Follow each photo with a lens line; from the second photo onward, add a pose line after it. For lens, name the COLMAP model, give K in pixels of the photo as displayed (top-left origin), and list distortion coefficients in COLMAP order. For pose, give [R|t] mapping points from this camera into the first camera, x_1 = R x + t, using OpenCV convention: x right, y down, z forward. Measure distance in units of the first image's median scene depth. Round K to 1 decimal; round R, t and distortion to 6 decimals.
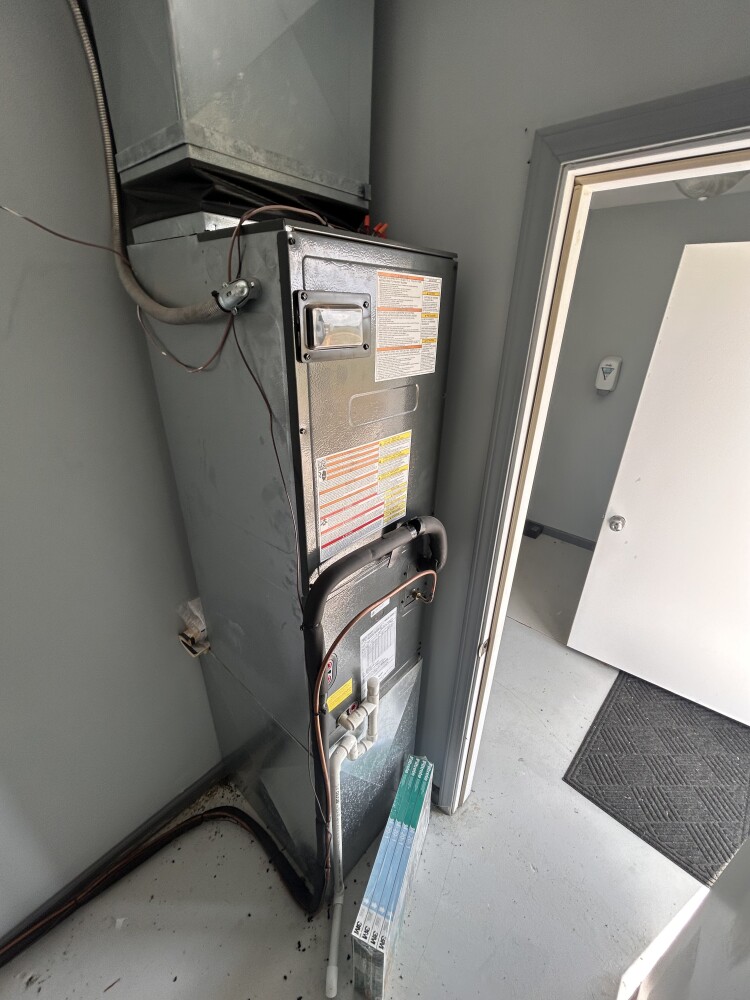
lens RADIAL K [[407.1, 0, 375.0], [0, 407.1, 500.0], [0, 0, 1]] dist [0.001760, 0.000234]
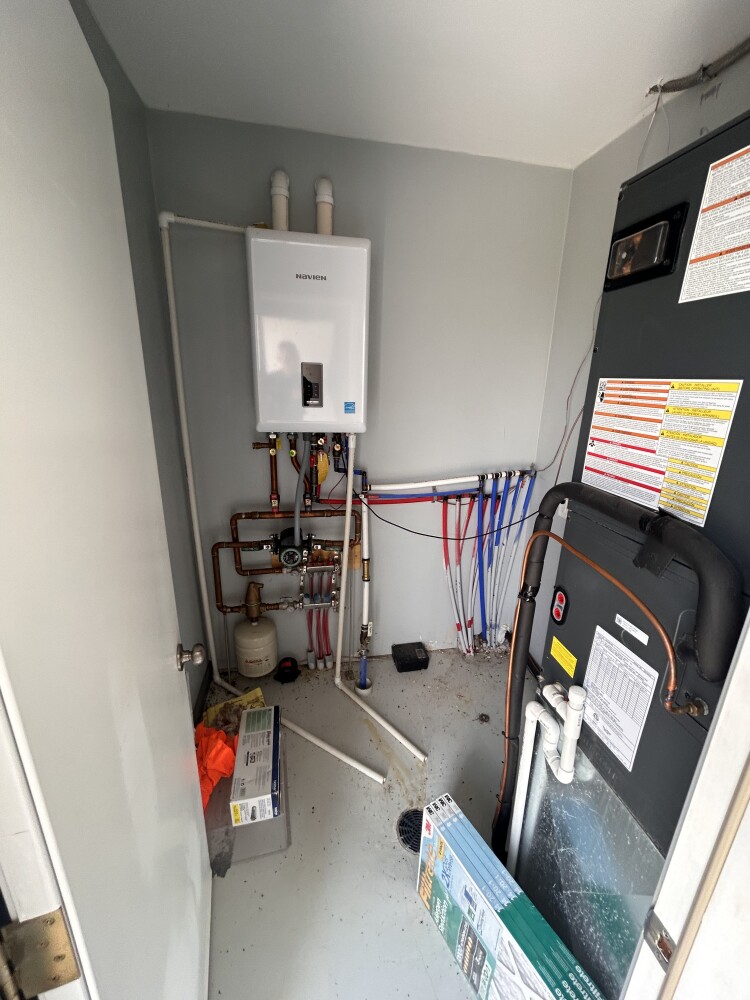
lens RADIAL K [[407.1, 0, 375.0], [0, 407.1, 500.0], [0, 0, 1]] dist [0.001760, 0.000234]
pose [[-0.617729, 0.188692, -0.763417, 0.993270], [-0.370555, 0.786410, 0.494214, -0.136230], [0.693613, 0.588179, -0.415868, 1.029162]]
